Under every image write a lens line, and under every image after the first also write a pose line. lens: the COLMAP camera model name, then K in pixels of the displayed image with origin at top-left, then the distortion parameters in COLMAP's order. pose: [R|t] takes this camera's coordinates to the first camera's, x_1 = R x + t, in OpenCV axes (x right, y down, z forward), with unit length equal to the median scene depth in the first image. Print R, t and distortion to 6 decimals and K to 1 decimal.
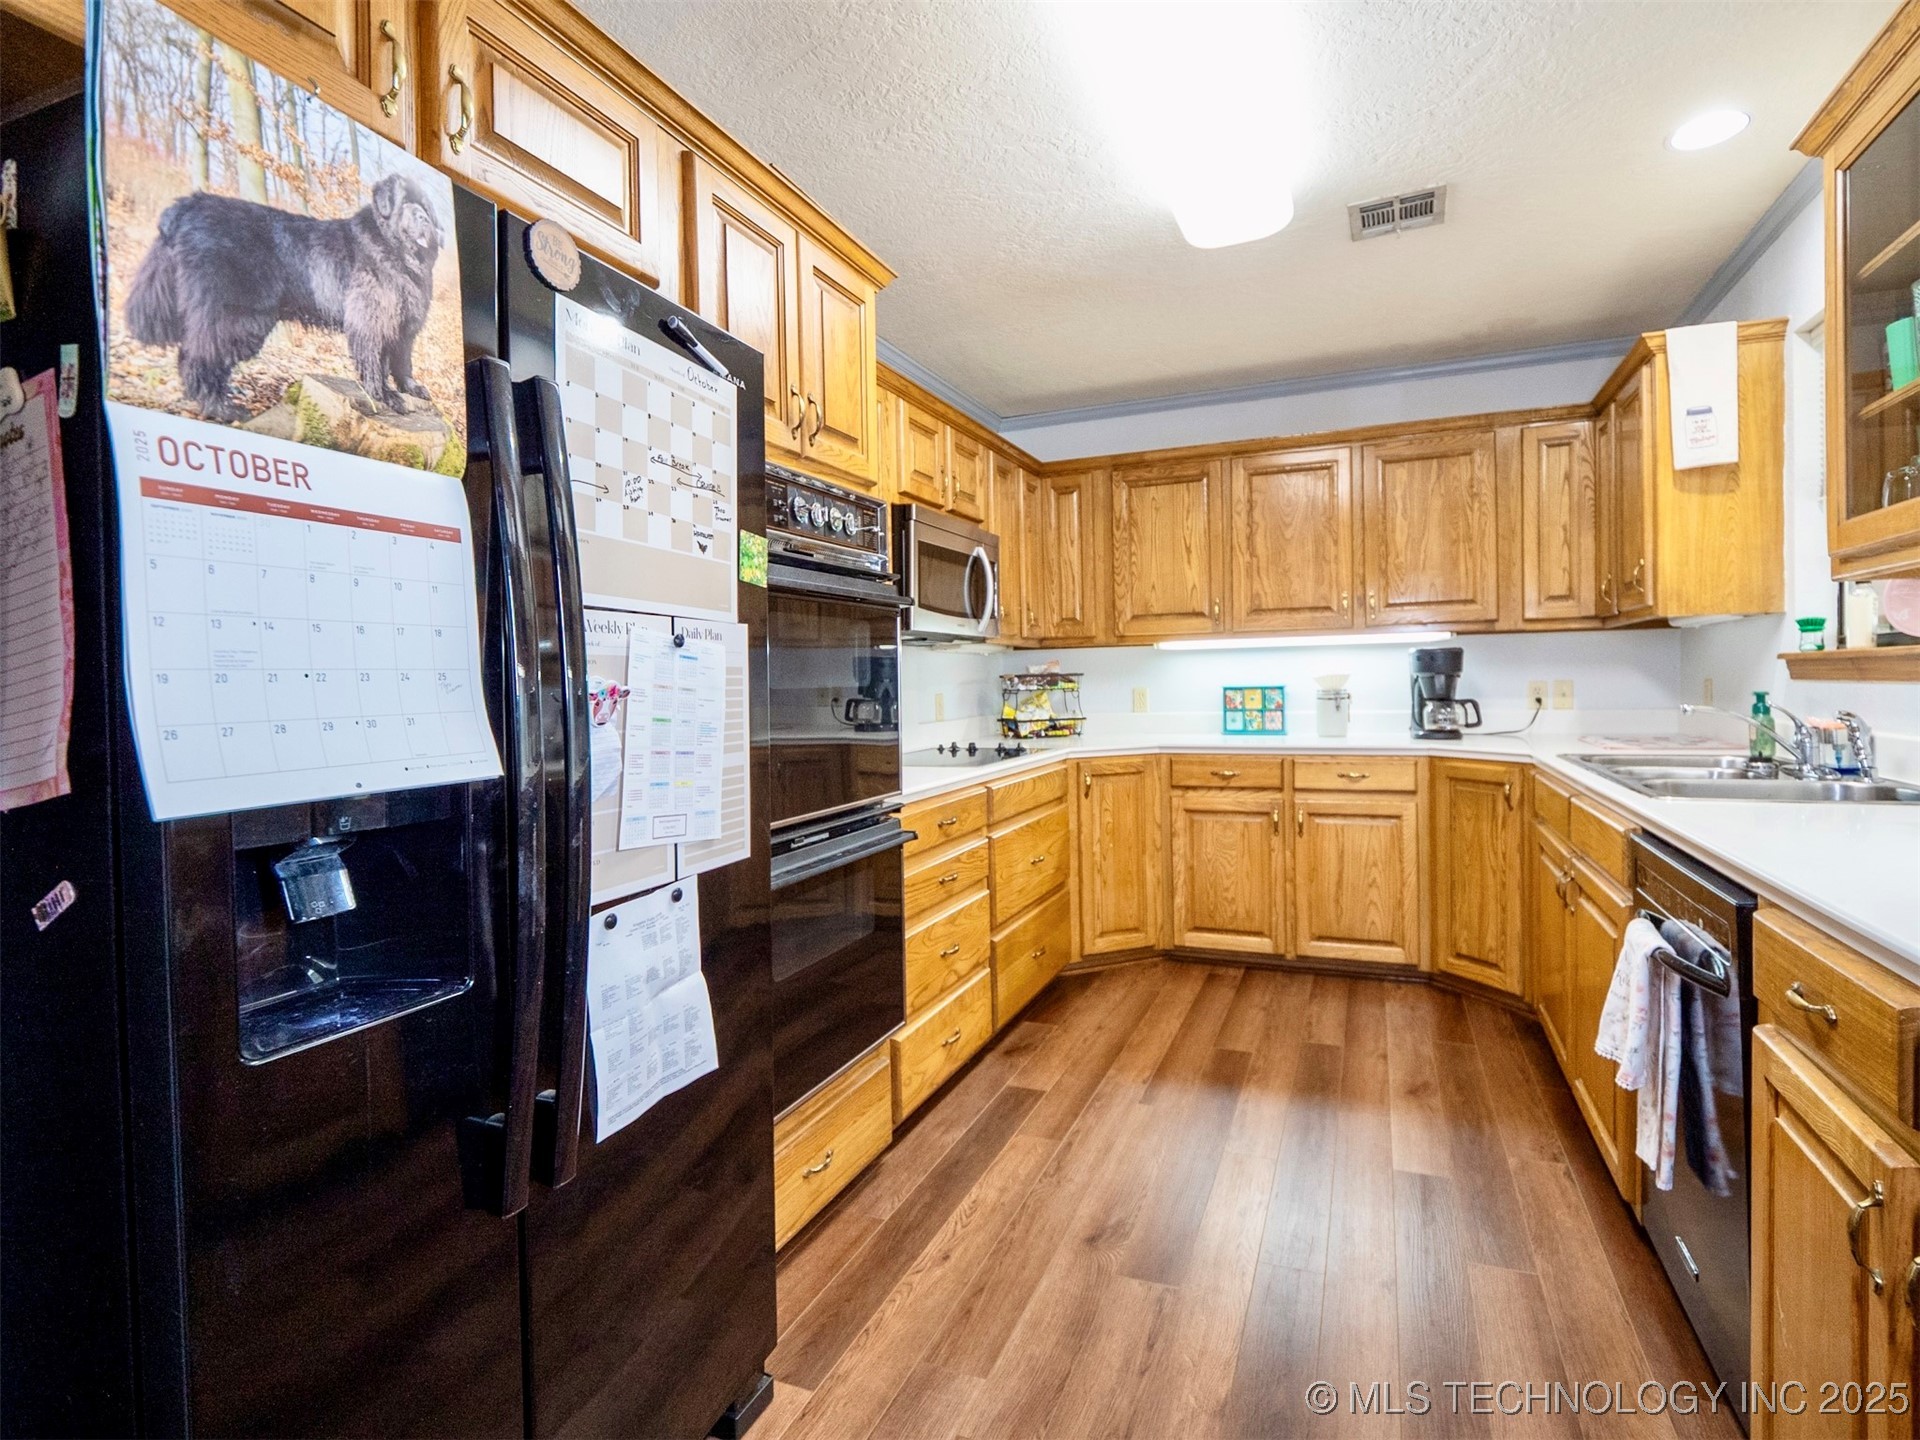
lens RADIAL K [[955.3, 0, 982.0], [0, 955.3, 700.4], [0, 0, 1]] dist [-0.000684, -0.010640]
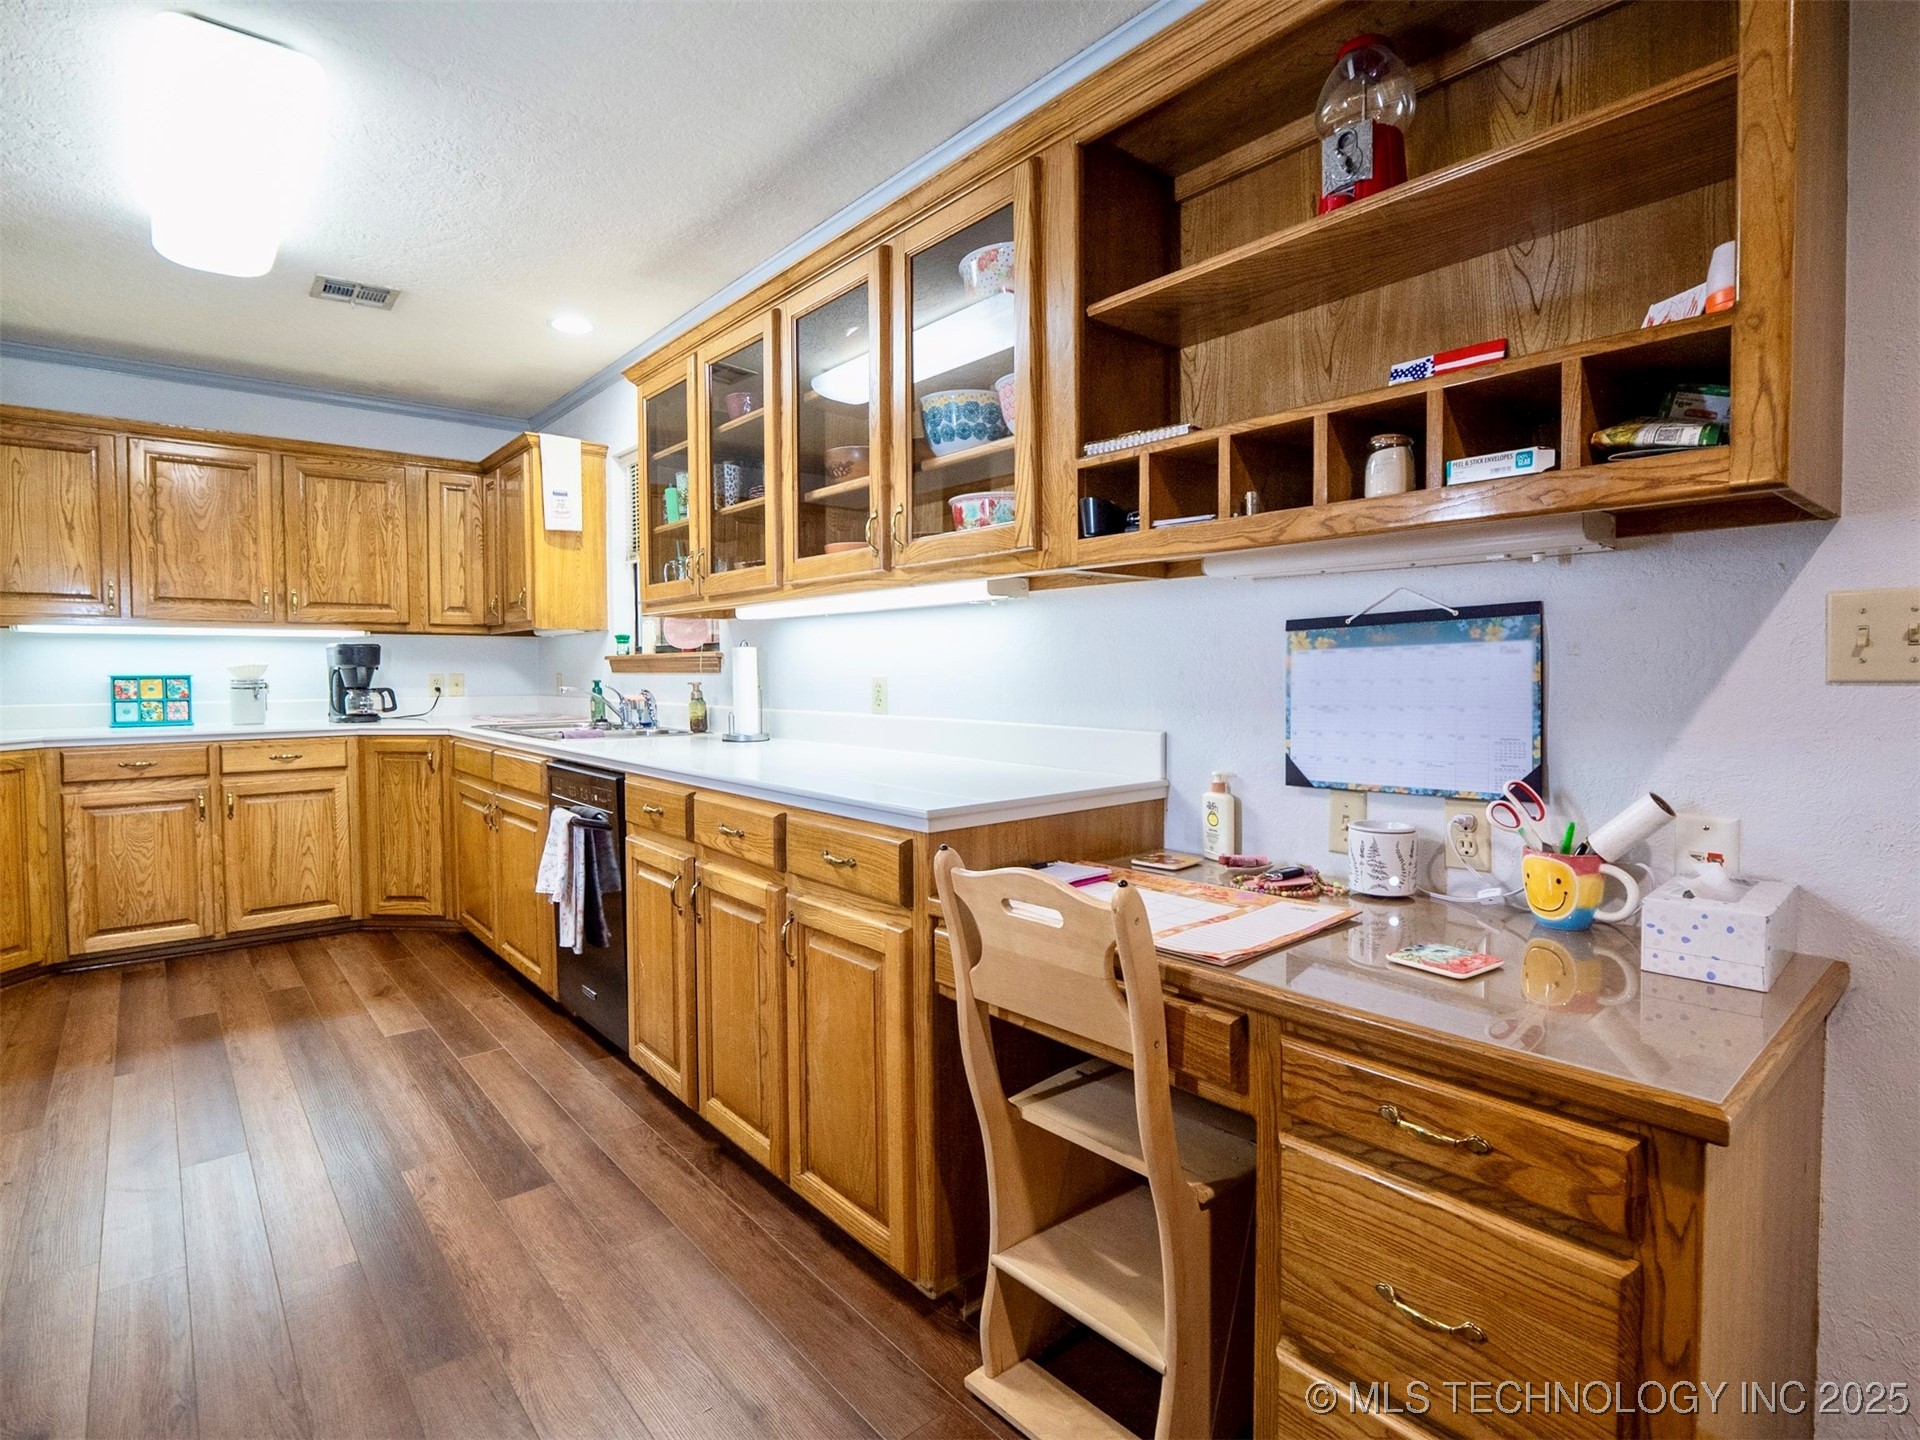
lens RADIAL K [[955.3, 0, 982.0], [0, 955.3, 700.4], [0, 0, 1]] dist [-0.000684, -0.010640]
pose [[0.445495, -0.010569, 0.895222, -0.224555], [0.013209, 0.999899, 0.005231, 0.017845], [-0.895187, 0.009494, 0.445590, -0.197853]]
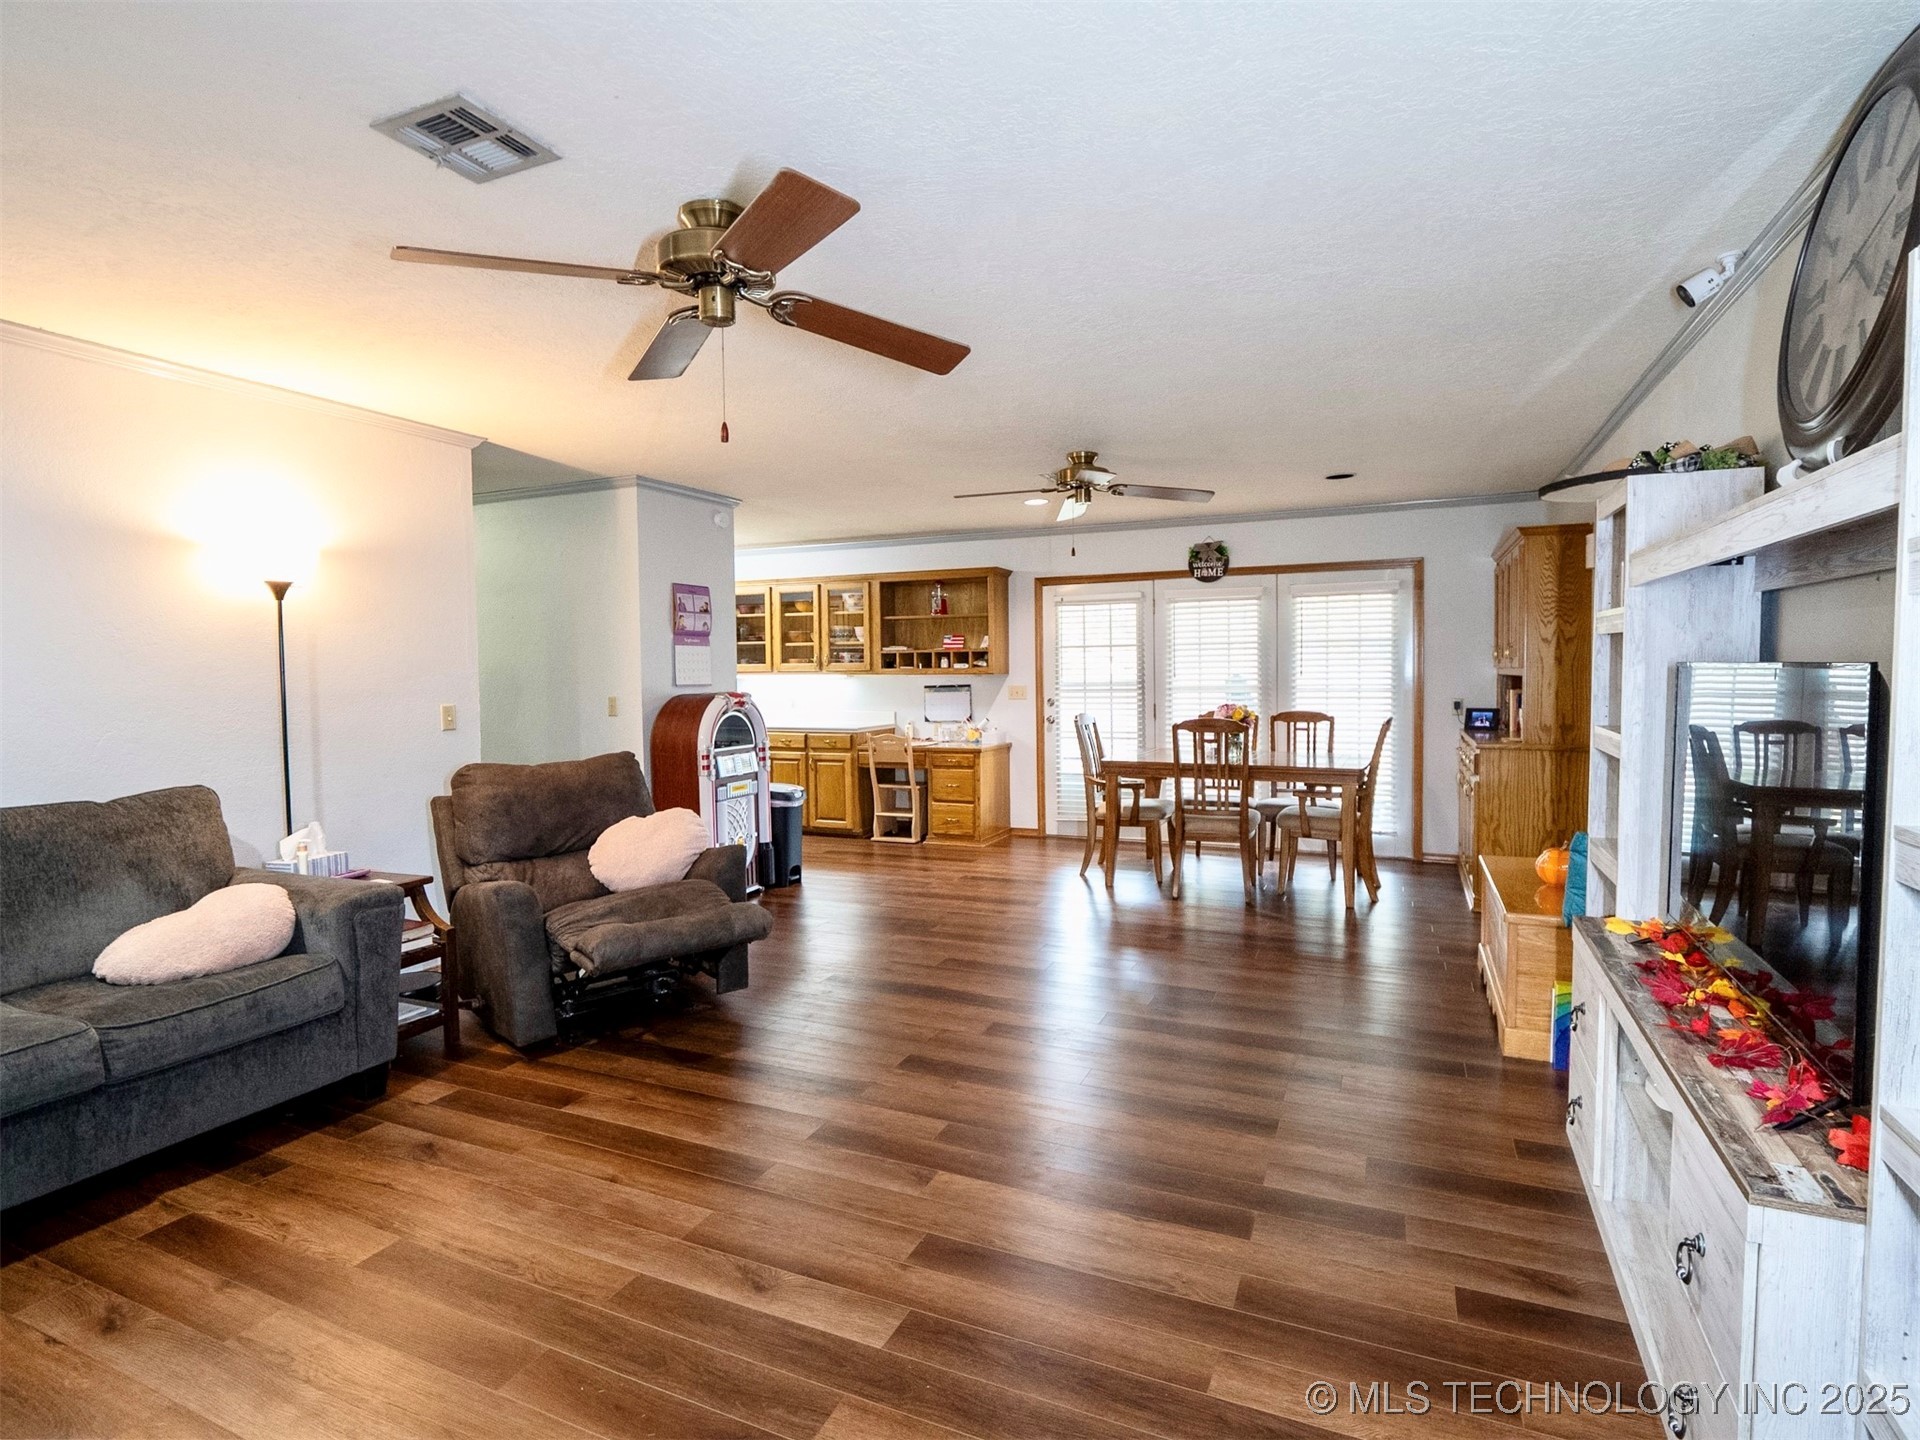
lens RADIAL K [[955.3, 0, 982.0], [0, 955.3, 700.4], [0, 0, 1]] dist [-0.000684, -0.010640]
pose [[0.016373, -0.013628, 0.999773, -1.875009], [0.027147, 0.999545, 0.013180, -0.008856], [-0.999497, 0.026925, 0.016735, -0.287692]]
